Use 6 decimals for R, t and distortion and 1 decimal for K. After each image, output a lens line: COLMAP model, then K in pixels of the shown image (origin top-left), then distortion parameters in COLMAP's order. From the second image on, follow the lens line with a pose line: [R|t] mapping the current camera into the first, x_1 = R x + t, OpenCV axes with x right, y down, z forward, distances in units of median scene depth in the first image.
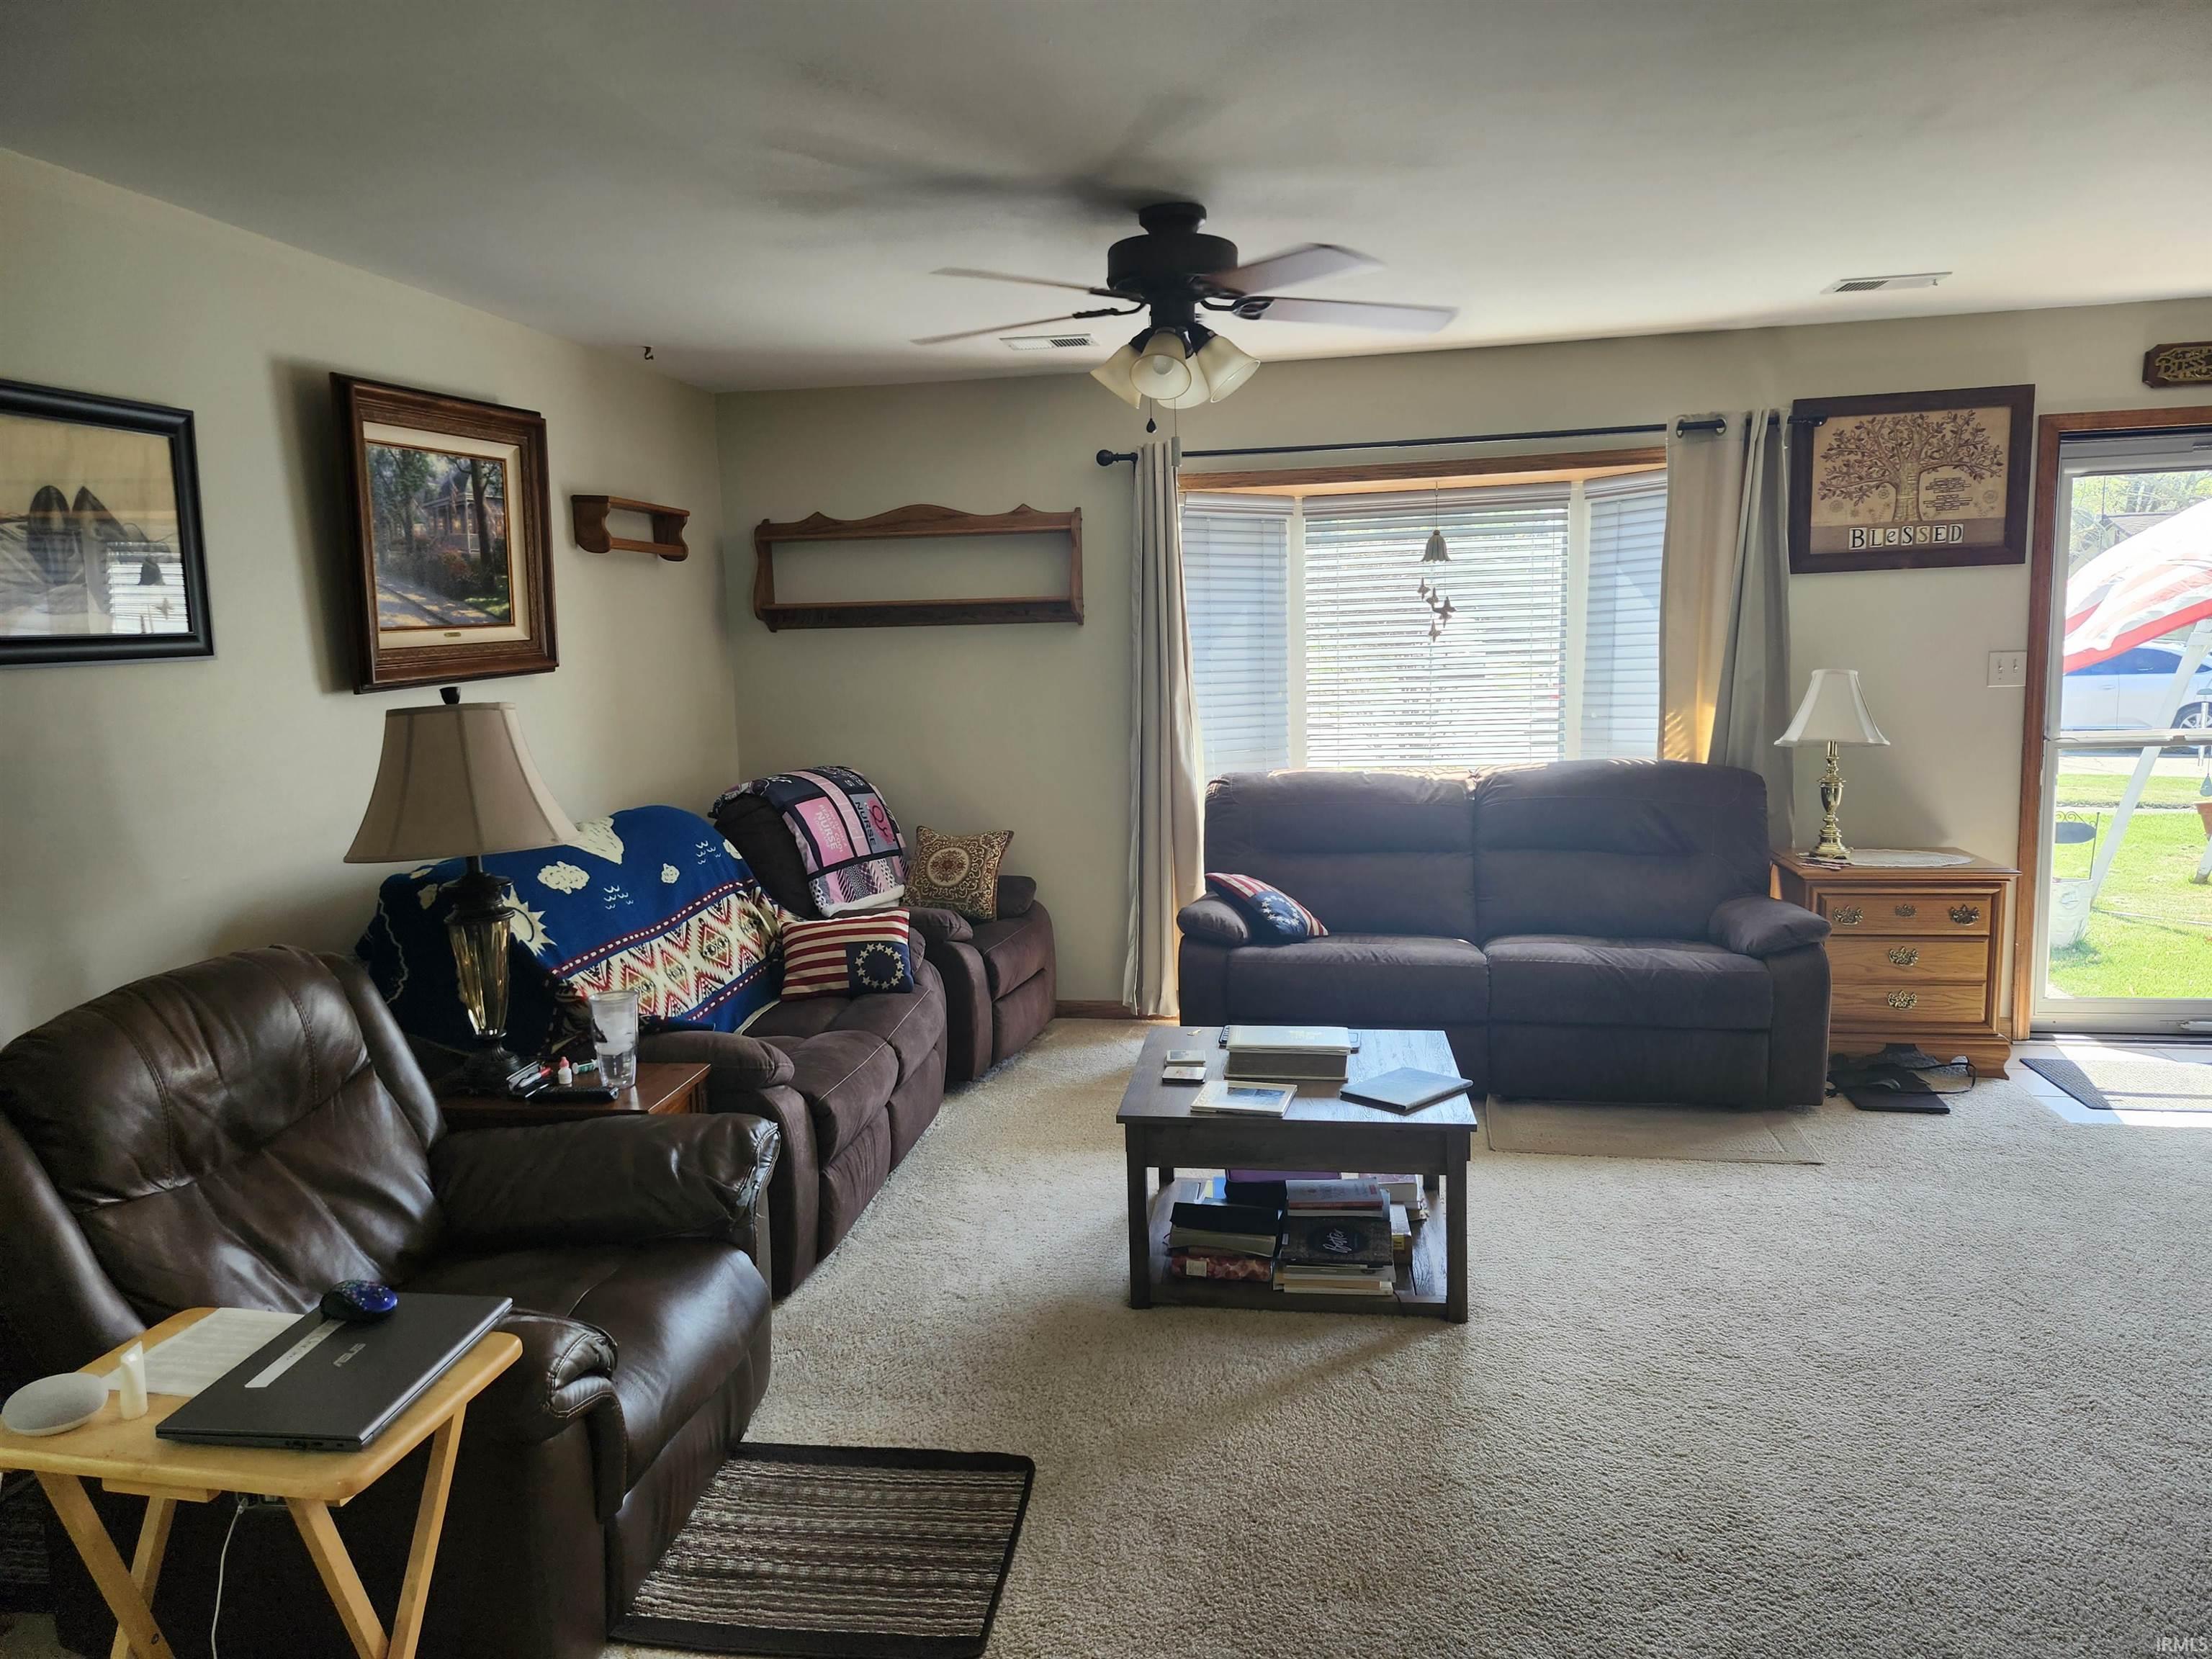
lens RADIAL K [[1567.6, 0, 1102.4], [0, 1567.6, 830.1], [0, 0, 1]] dist [0.070720, -0.091500]
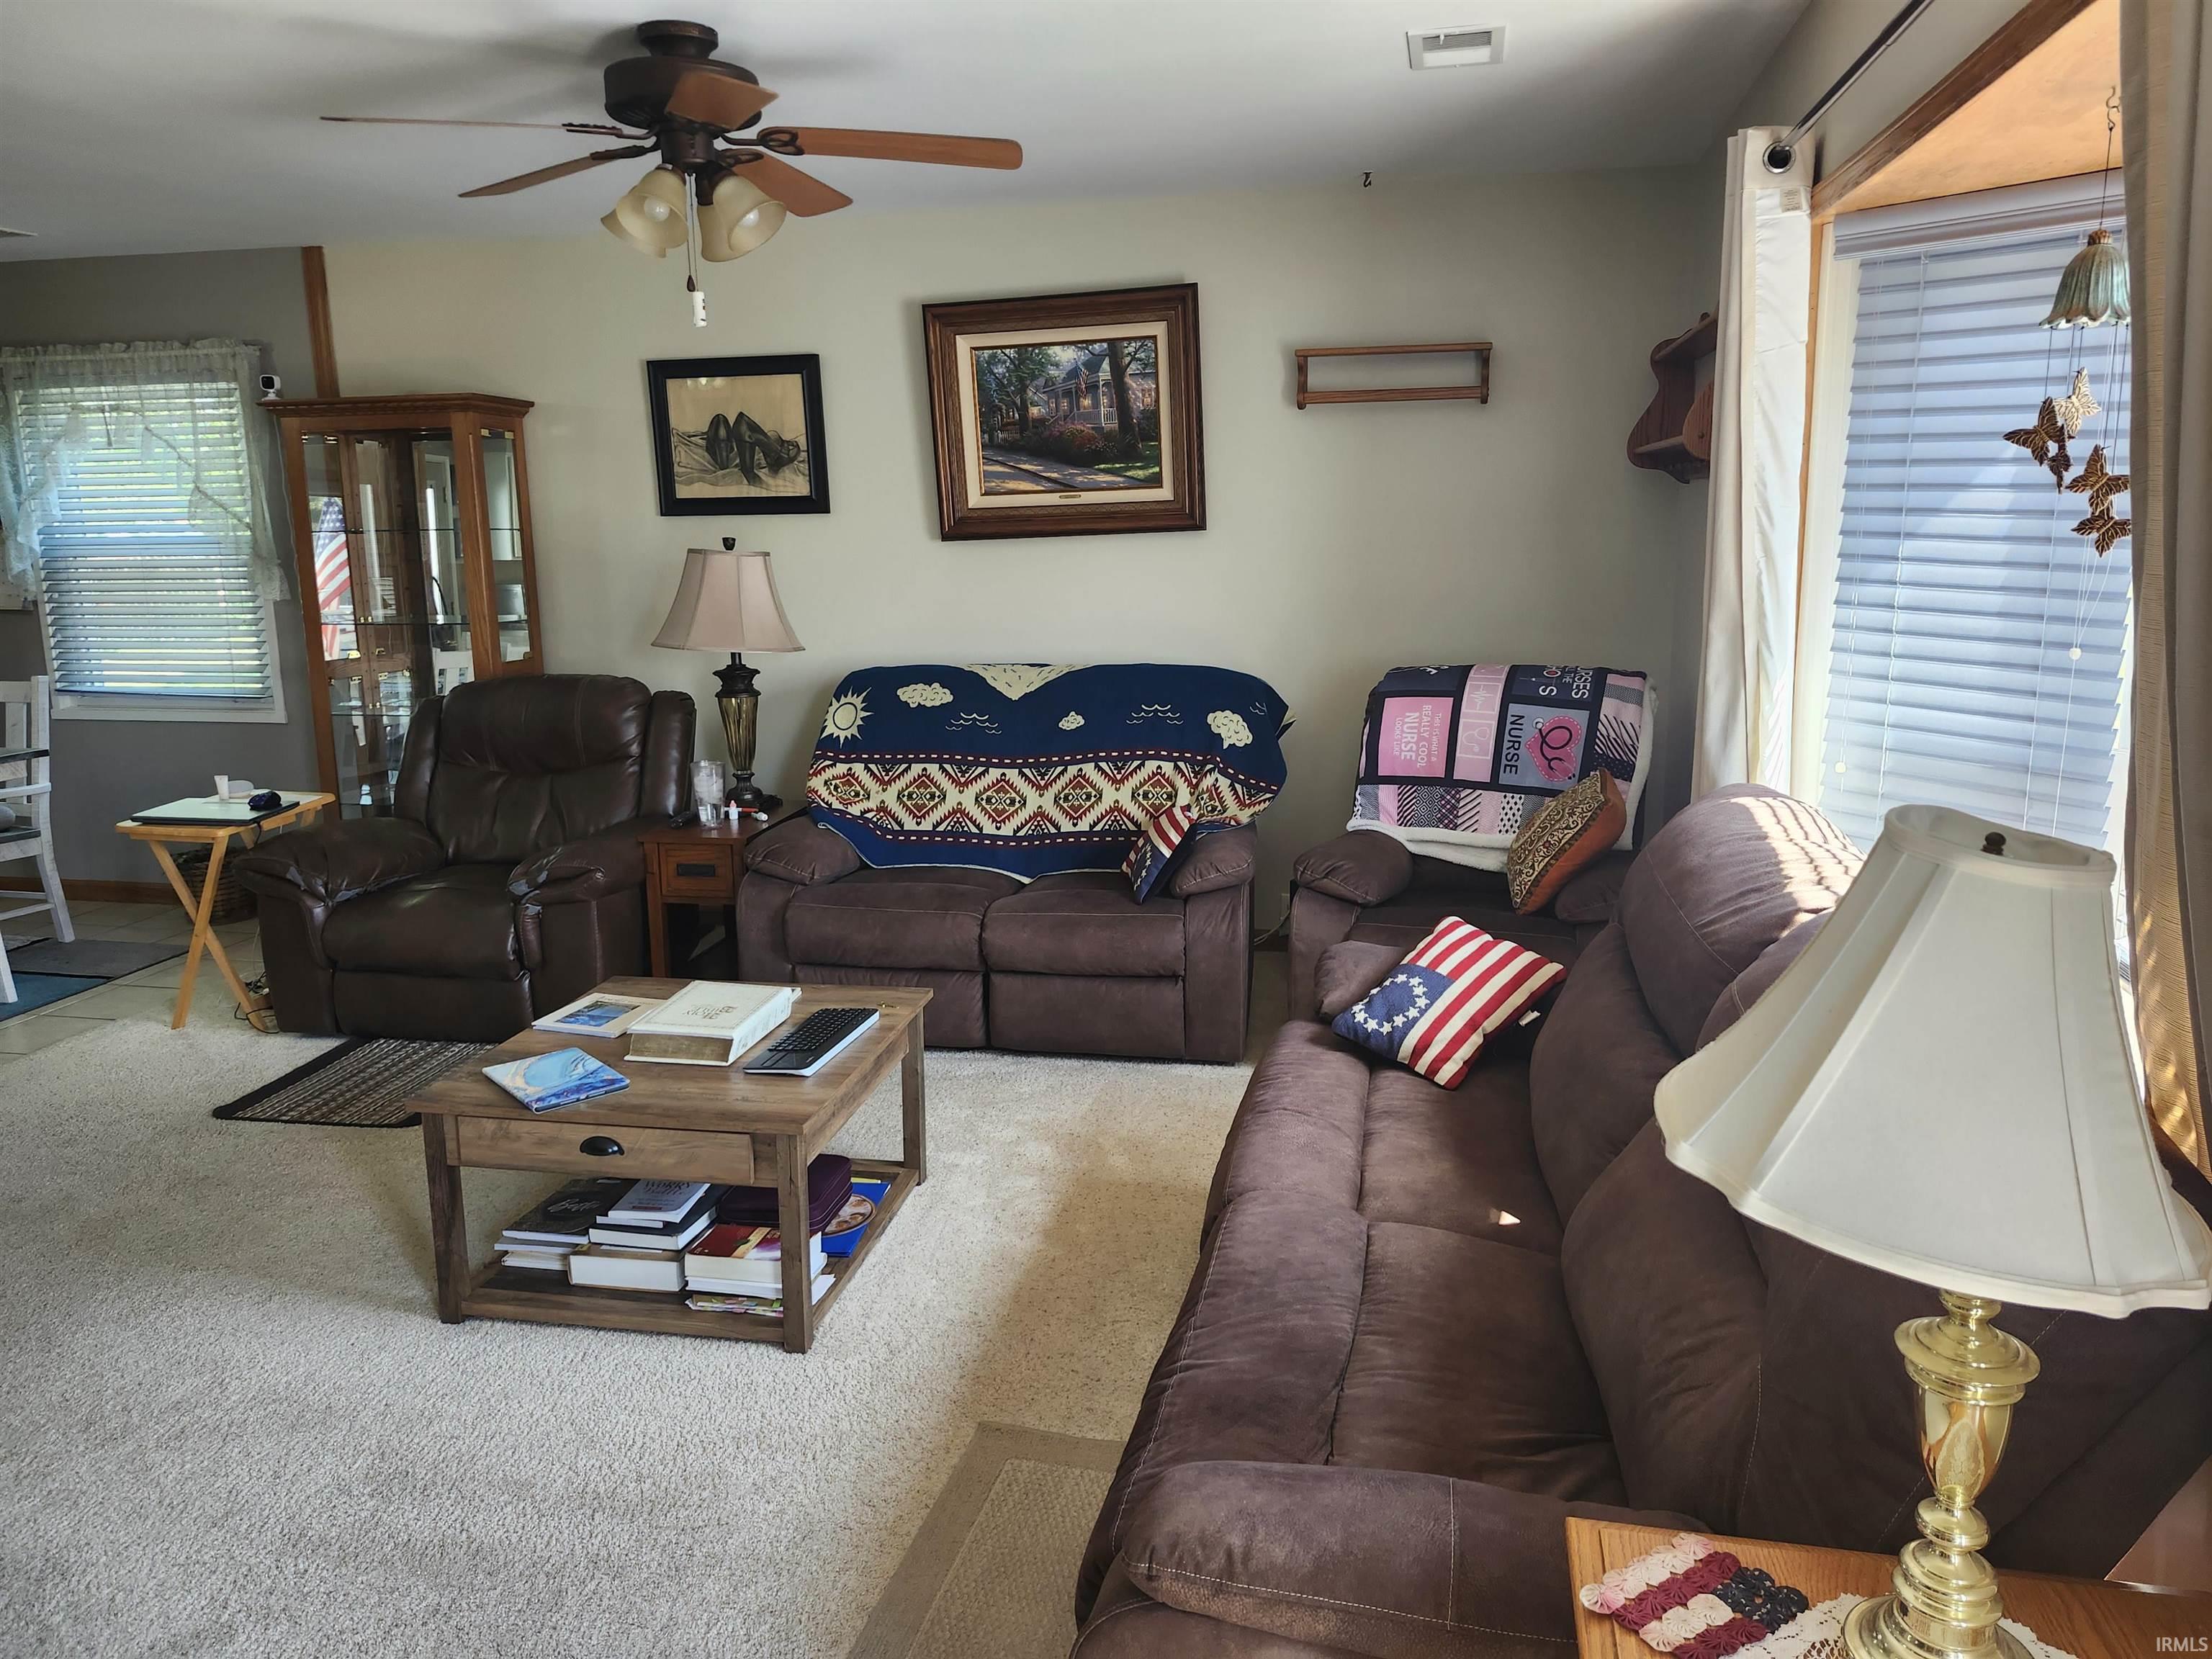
lens RADIAL K [[1567.6, 0, 1100.5], [0, 1567.6, 819.7], [0, 0, 1]] dist [0.070720, -0.091500]
pose [[-0.064519, 0.222757, -0.972737, 0.860644], [-0.111061, 0.967109, 0.228834, -0.170185], [0.991717, 0.122797, -0.037657, 1.152478]]
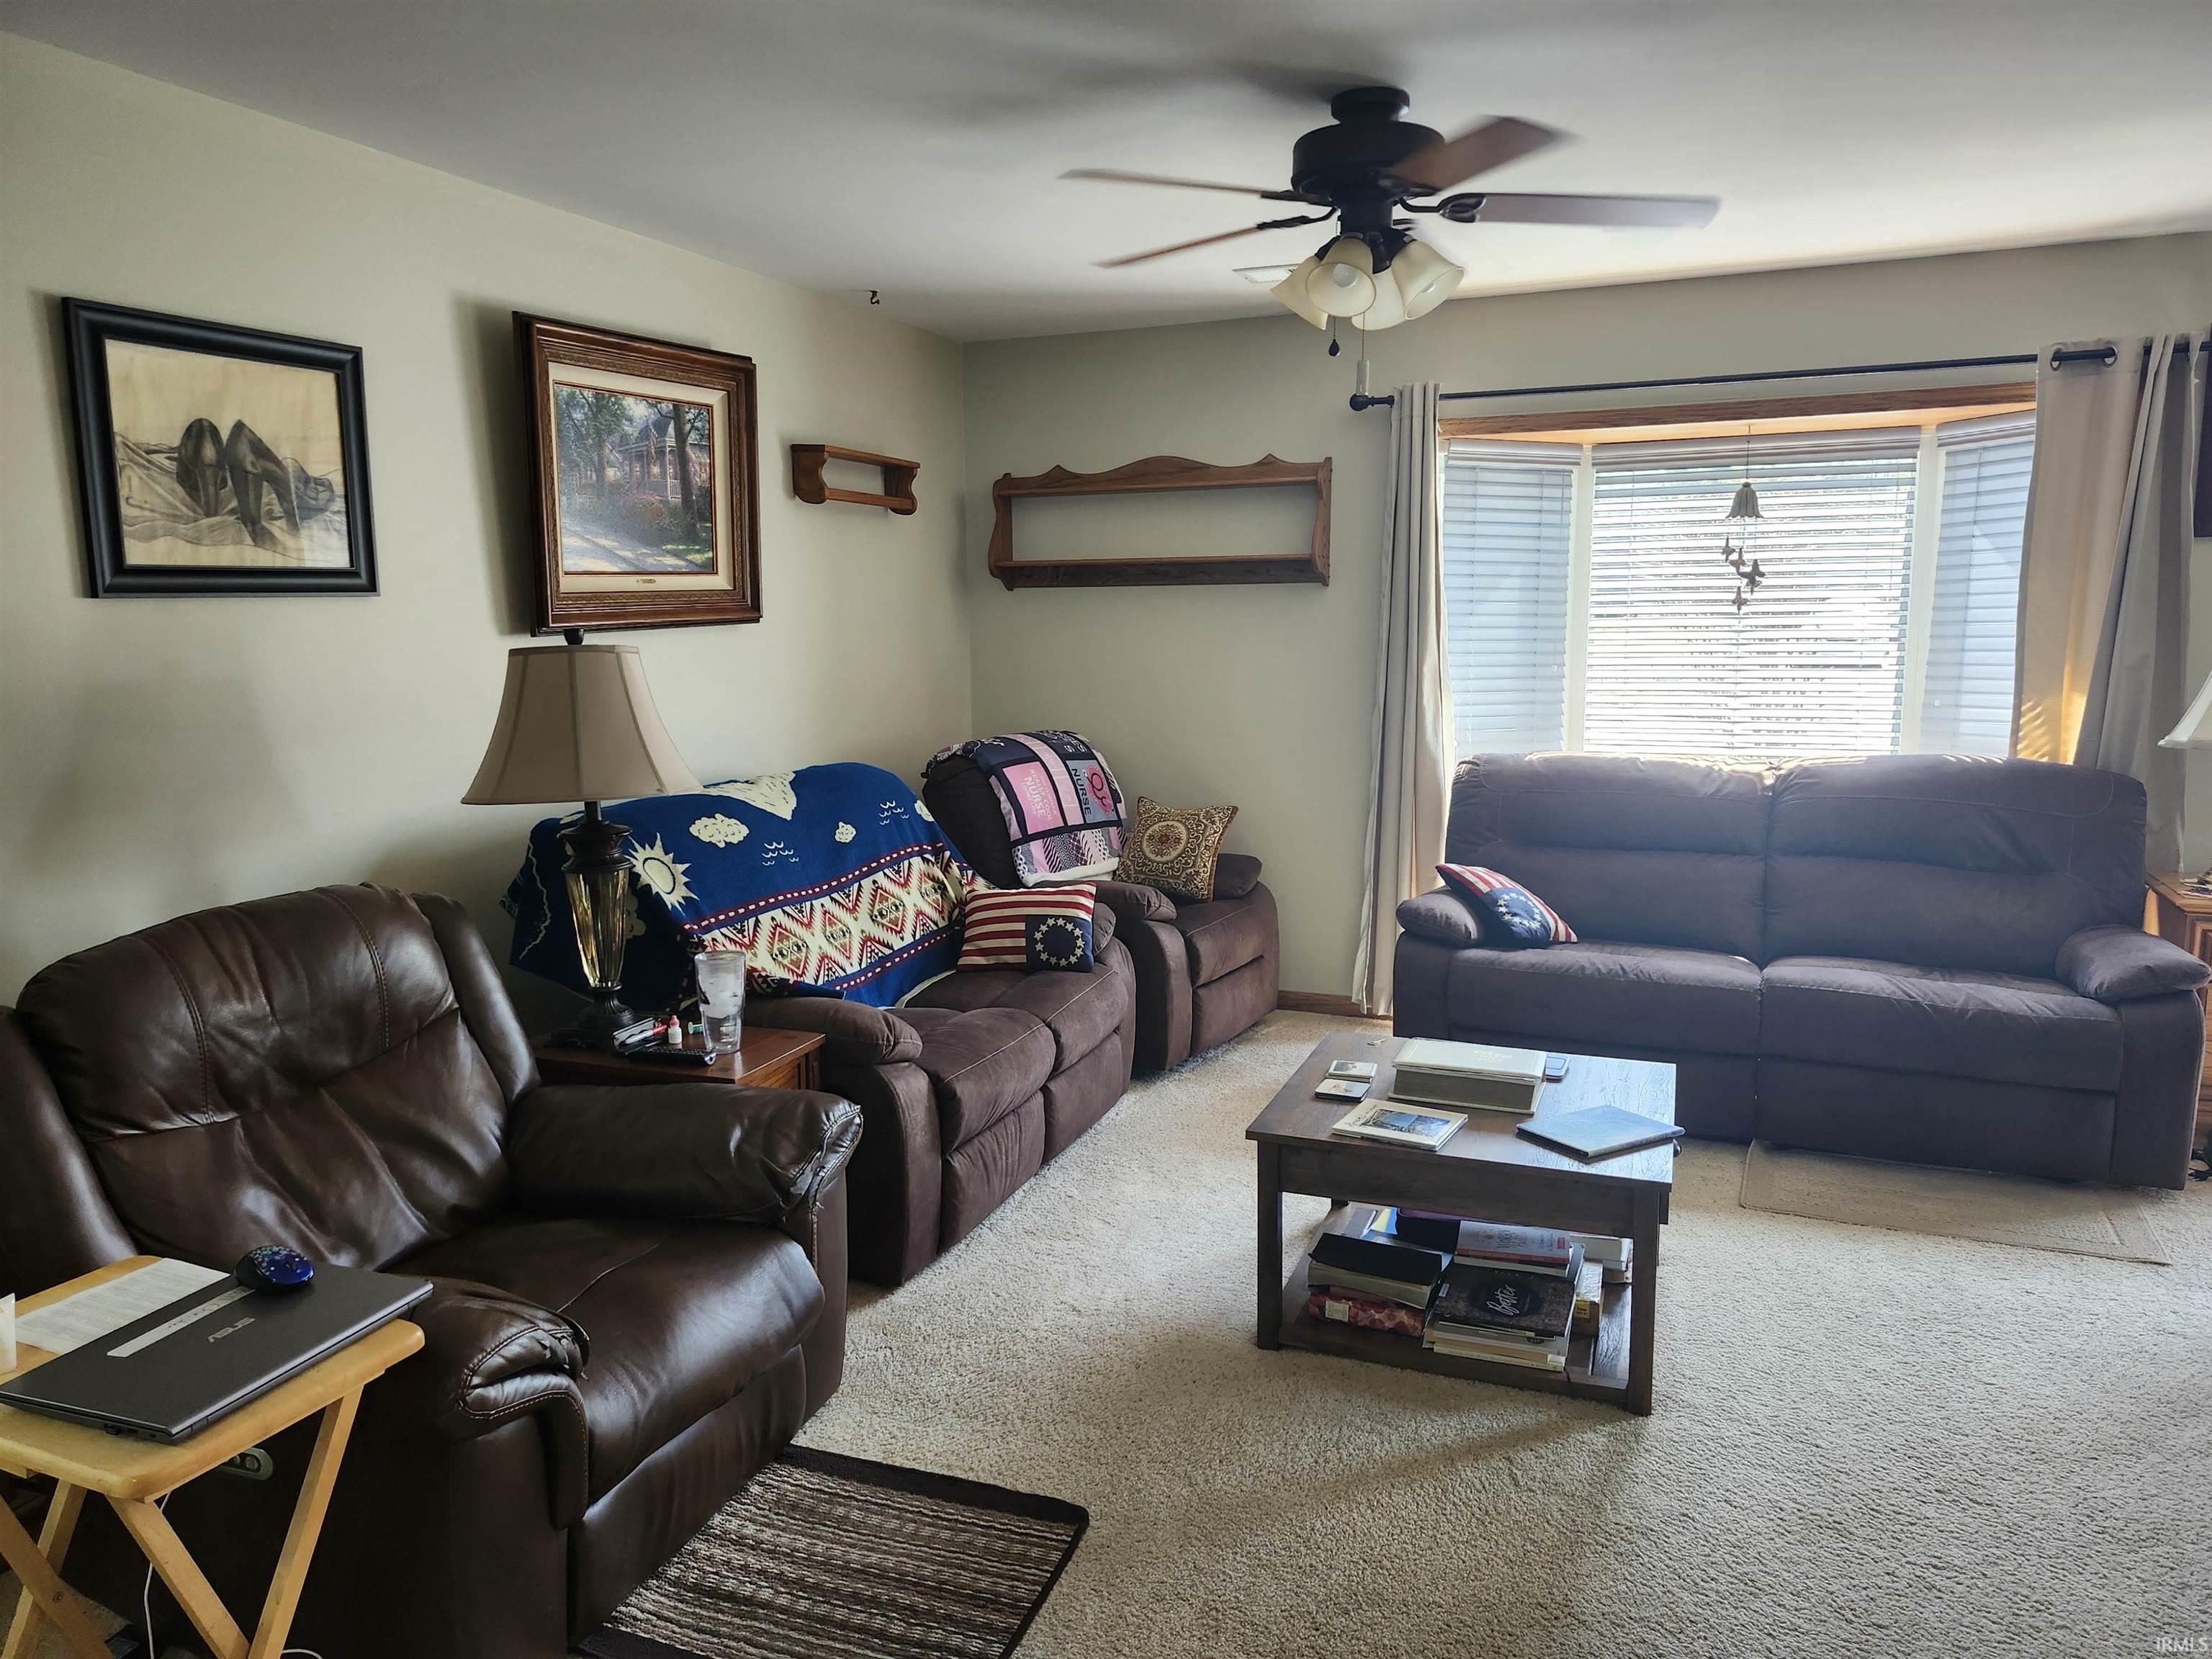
lens RADIAL K [[1567.6, 0, 1096.8], [0, 1567.6, 832.5], [0, 0, 1]] dist [0.070720, -0.091500]
pose [[0.973489, 0.051436, -0.222876, 0.098579], [-0.047442, 0.998604, 0.023241, -0.002441], [0.223760, -0.012051, 0.974570, 0.100253]]
